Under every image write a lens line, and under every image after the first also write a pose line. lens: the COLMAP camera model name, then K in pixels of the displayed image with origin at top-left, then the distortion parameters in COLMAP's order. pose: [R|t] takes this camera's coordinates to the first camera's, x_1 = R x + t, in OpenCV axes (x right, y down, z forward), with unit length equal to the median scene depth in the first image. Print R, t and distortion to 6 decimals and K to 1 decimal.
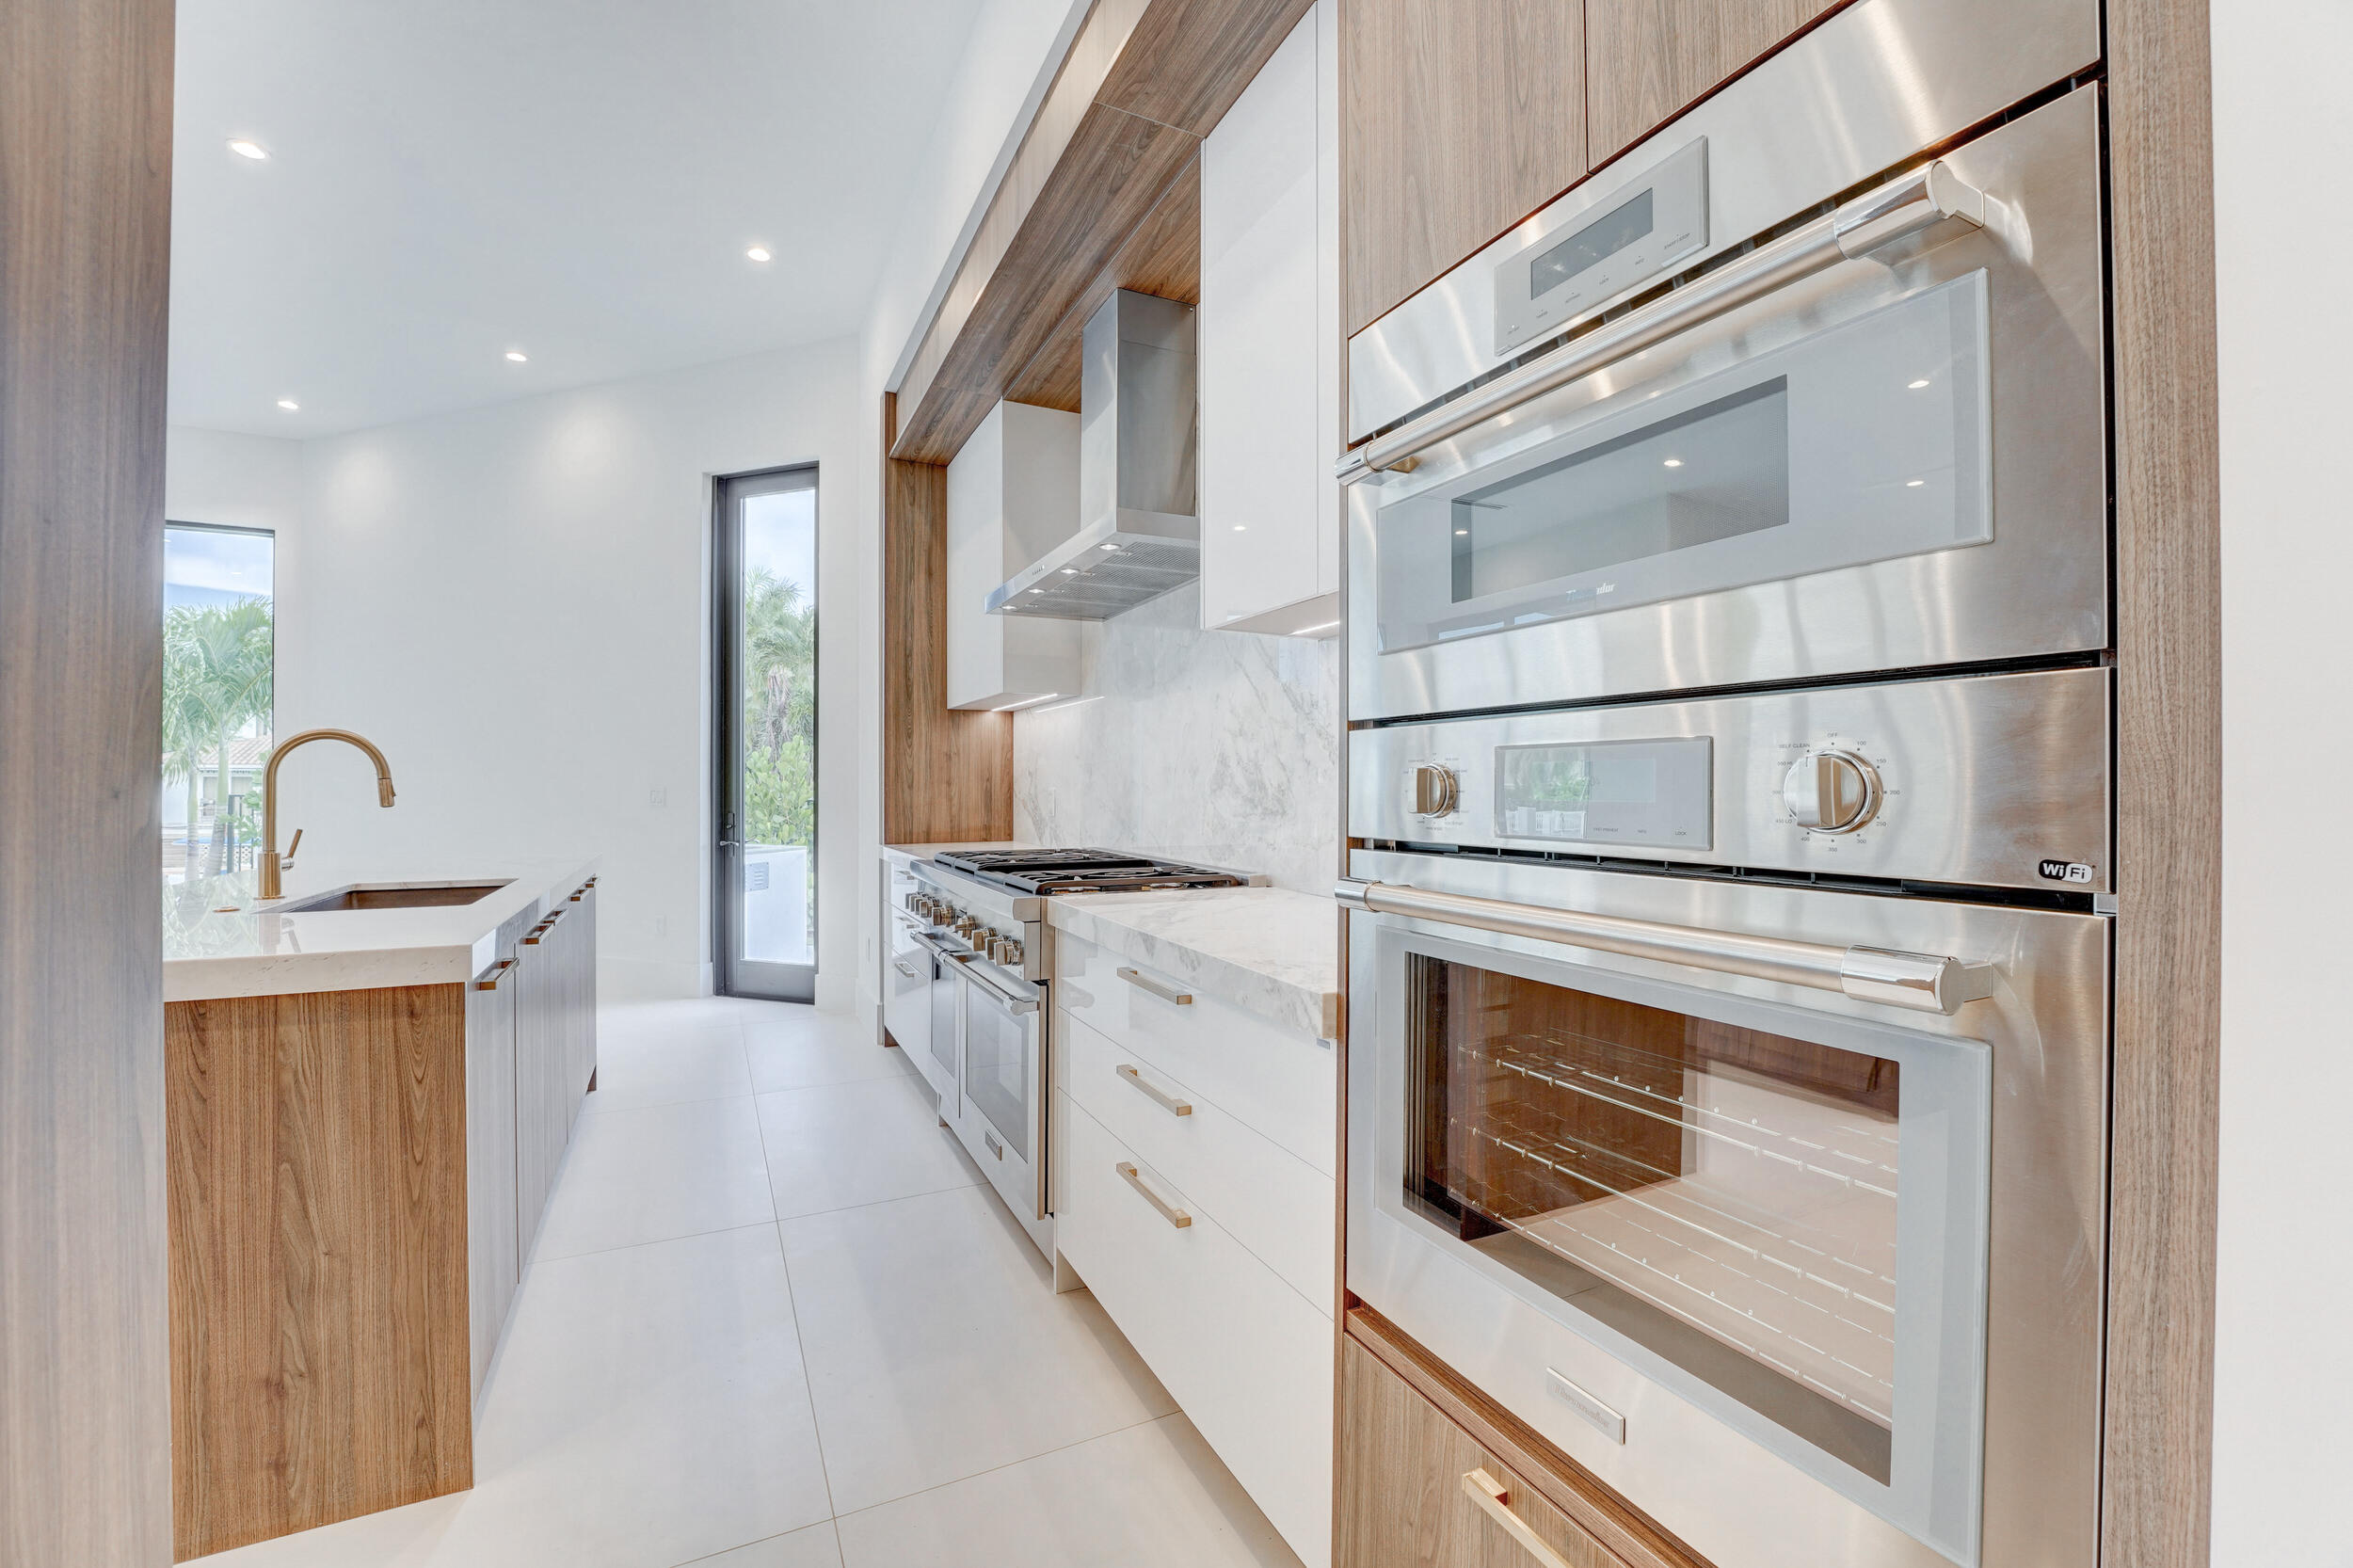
lens RADIAL K [[959.9, 0, 1172.3], [0, 959.9, 783.8], [0, 0, 1]] dist [-0.020928, 0.000547]
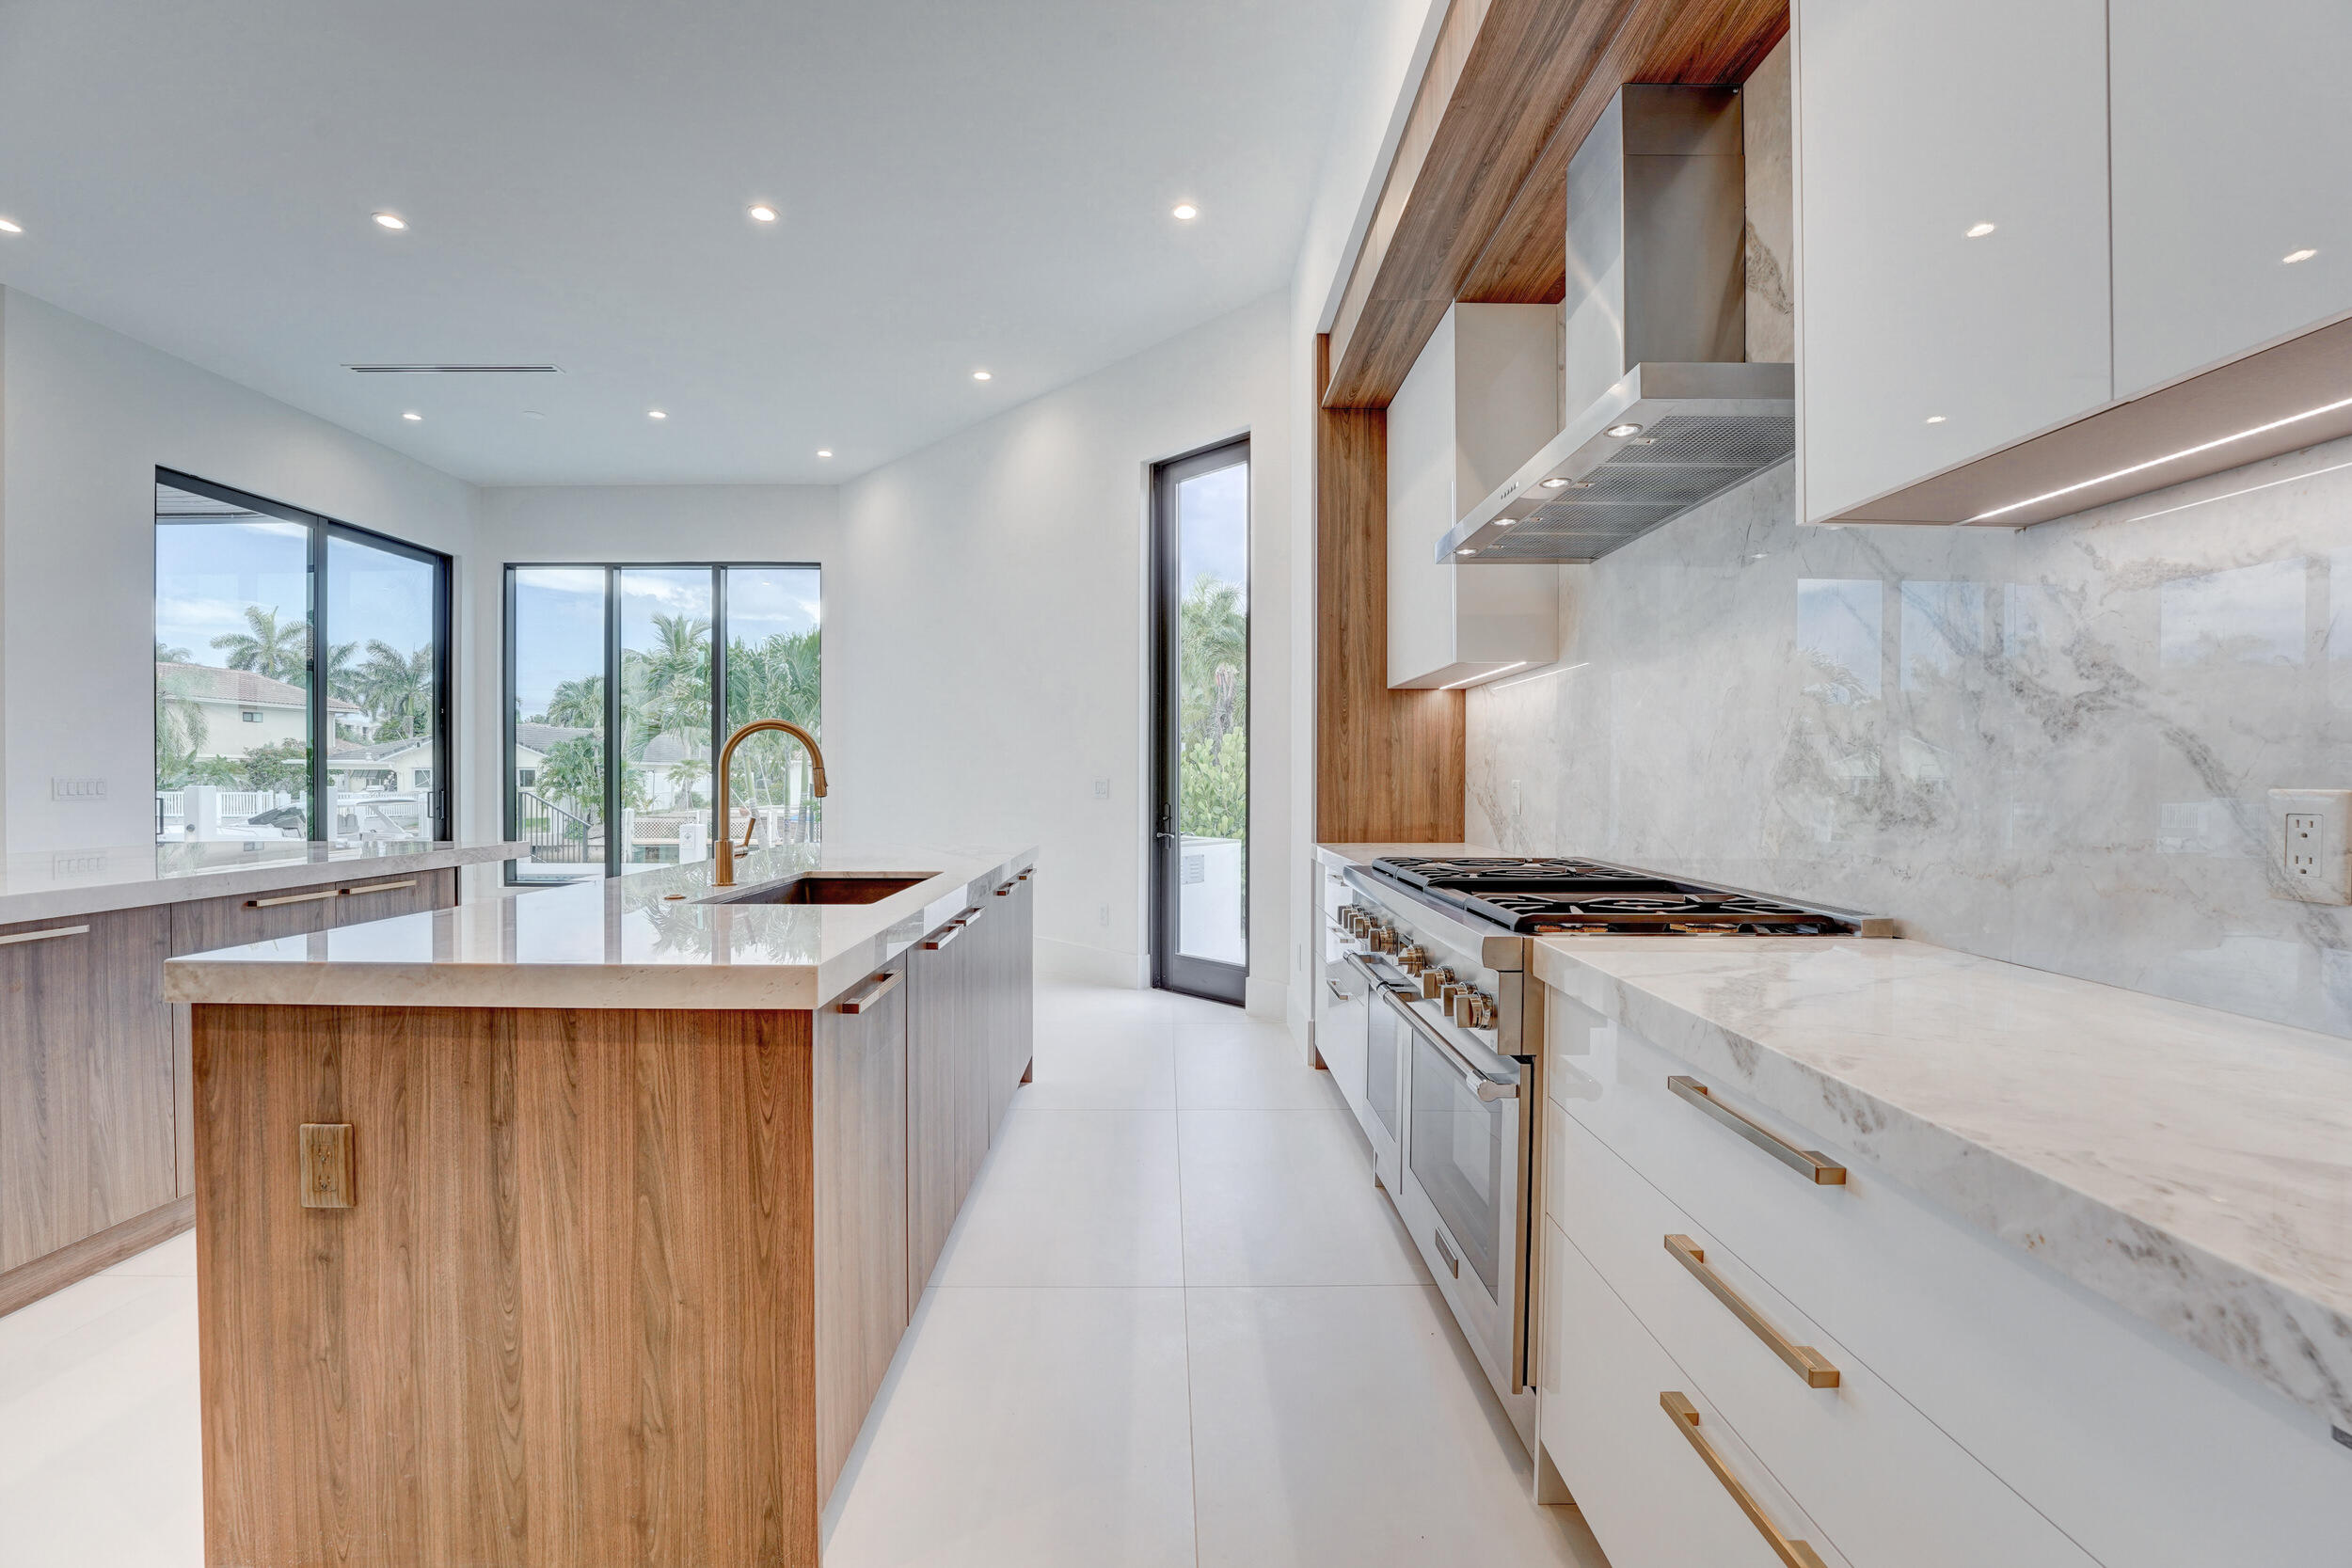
lens RADIAL K [[959.4, 0, 1170.2], [0, 959.4, 784.6], [0, 0, 1]] dist [-0.020928, 0.000547]
pose [[0.899719, 0.004378, -0.436449, -0.027722], [-0.000087, 0.999951, 0.009851, 0.000416], [0.436471, -0.008825, 0.899675, 0.112185]]
